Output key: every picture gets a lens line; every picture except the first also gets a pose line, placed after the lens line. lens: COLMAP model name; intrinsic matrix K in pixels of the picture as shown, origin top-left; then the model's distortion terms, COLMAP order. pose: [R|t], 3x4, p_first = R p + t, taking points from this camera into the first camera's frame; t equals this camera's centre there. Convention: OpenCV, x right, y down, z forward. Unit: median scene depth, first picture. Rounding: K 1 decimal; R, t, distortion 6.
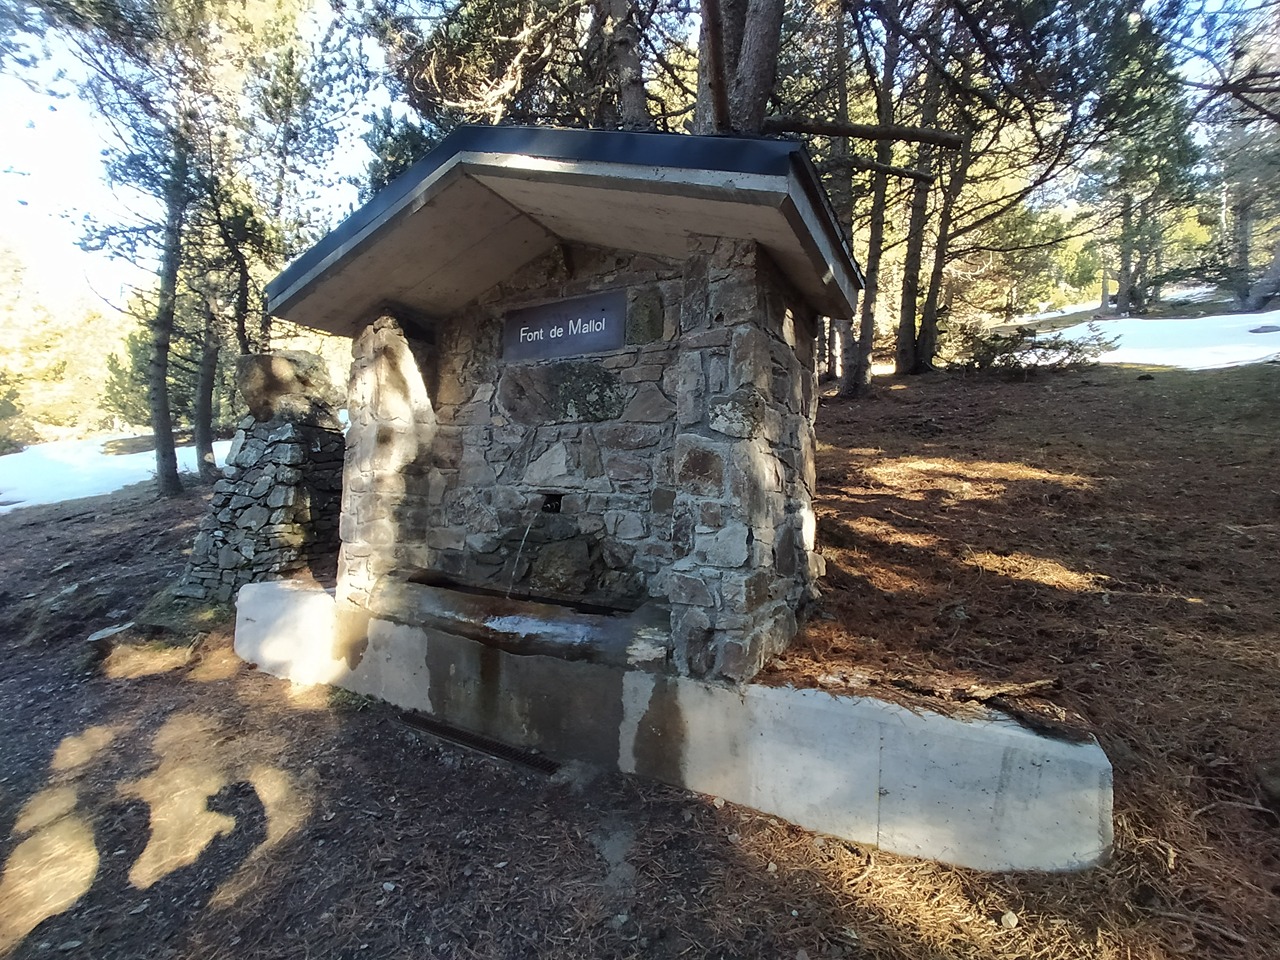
lens RADIAL K [[564.8, 0, 640.0], [0, 564.8, 480.0], [0, 0, 1]] dist [-0.042046, 0.022030]
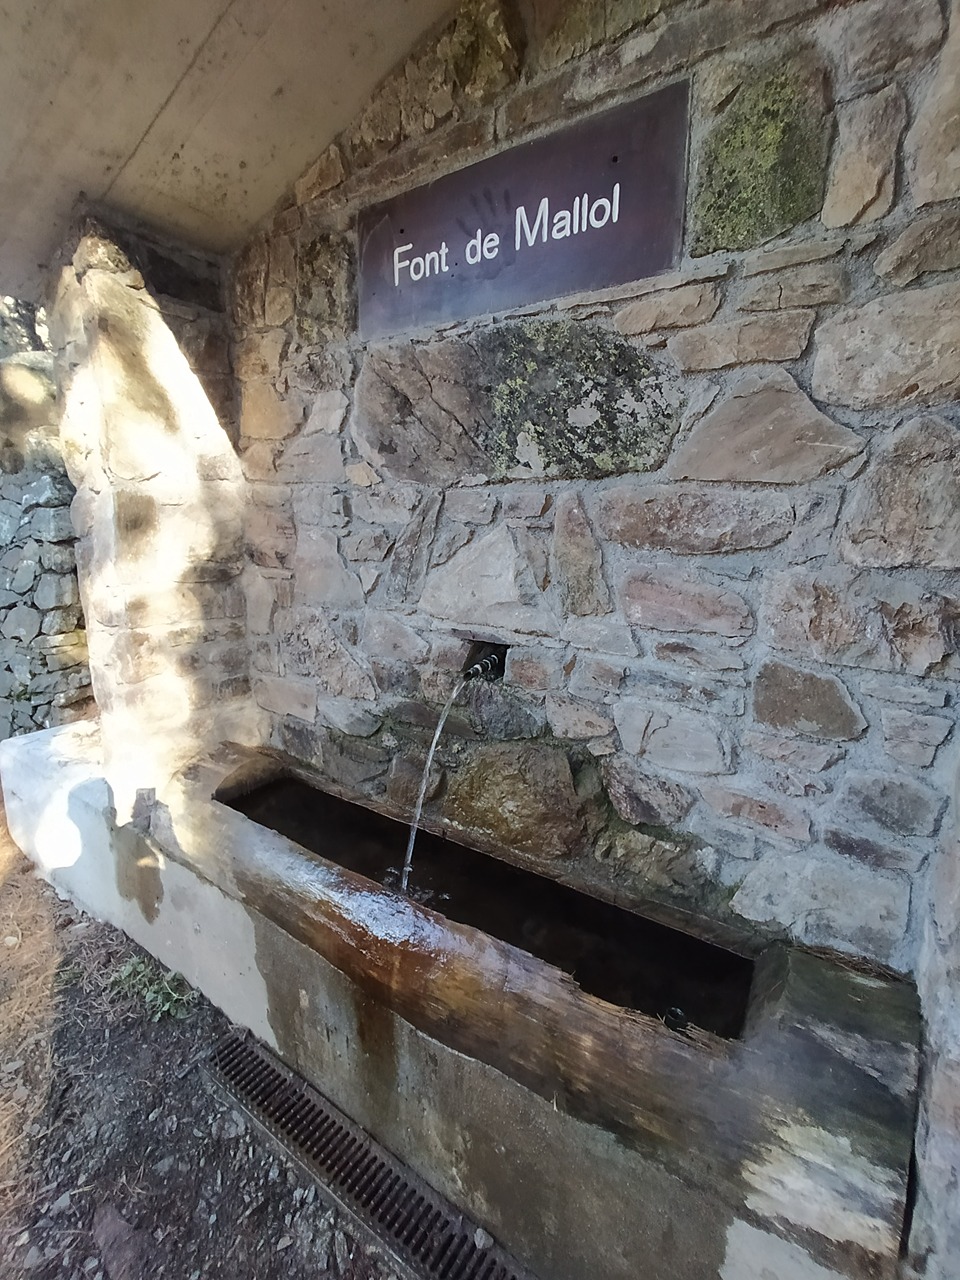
lens RADIAL K [[564.8, 0, 480.0], [0, 564.8, 640.0], [0, 0, 1]] dist [-0.042046, 0.022030]
pose [[0.996677, -0.007434, -0.081114, -0.116478], [0.027042, 0.969544, 0.243420, -0.084279], [0.076834, -0.244805, 0.966523, 0.530520]]
